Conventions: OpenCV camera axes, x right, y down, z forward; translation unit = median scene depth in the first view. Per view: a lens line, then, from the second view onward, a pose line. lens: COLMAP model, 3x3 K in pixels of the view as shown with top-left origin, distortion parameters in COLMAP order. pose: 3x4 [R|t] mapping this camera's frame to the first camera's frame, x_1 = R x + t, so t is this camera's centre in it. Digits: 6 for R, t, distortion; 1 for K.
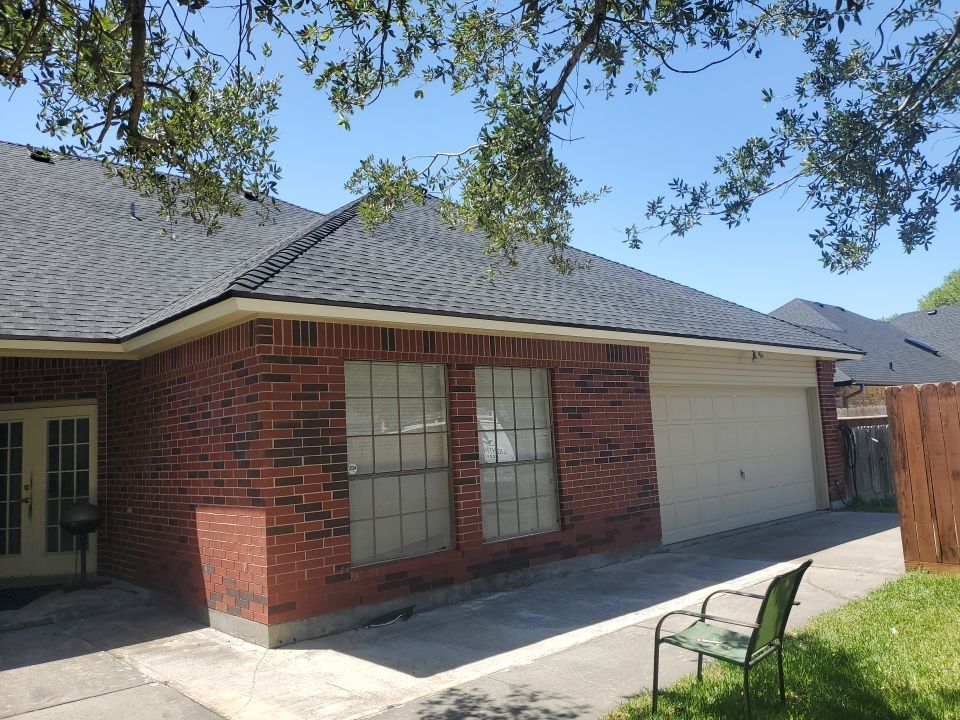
lens RADIAL K [[749.3, 0, 515.0], [0, 749.3, 356.8], [0, 0, 1]] dist [0.067333, -0.108303]
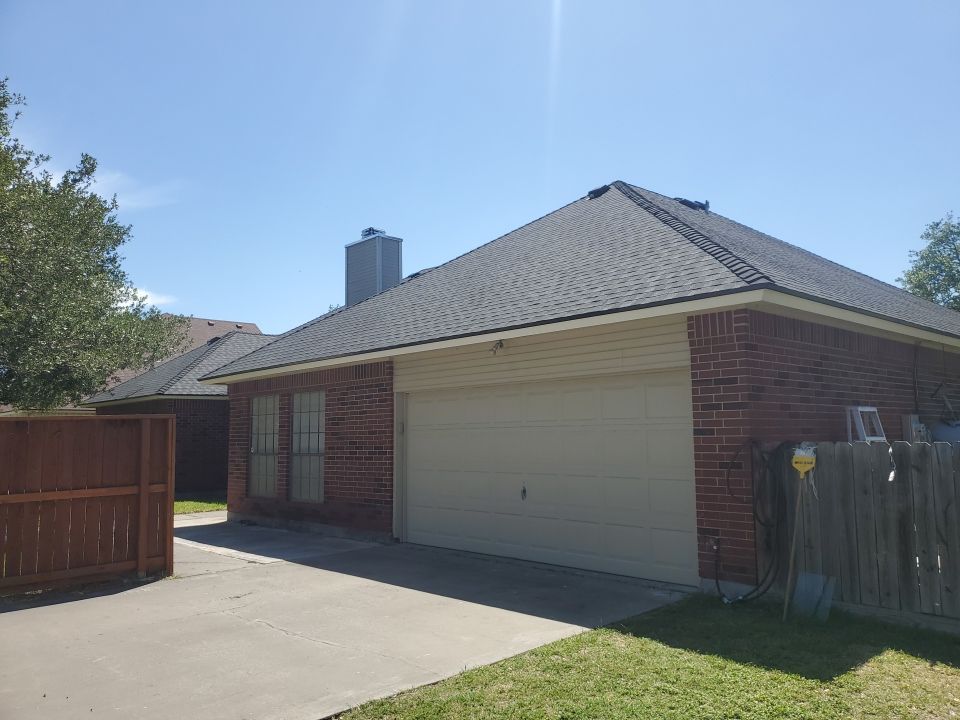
lens RADIAL K [[749.3, 0, 515.0], [0, 749.3, 356.8], [0, 0, 1]] dist [0.067333, -0.108303]
pose [[0.018398, -0.053104, -0.998420, 1.770865], [0.125004, 0.990875, -0.050399, 0.083441], [0.991986, -0.123879, 0.024868, 1.588230]]
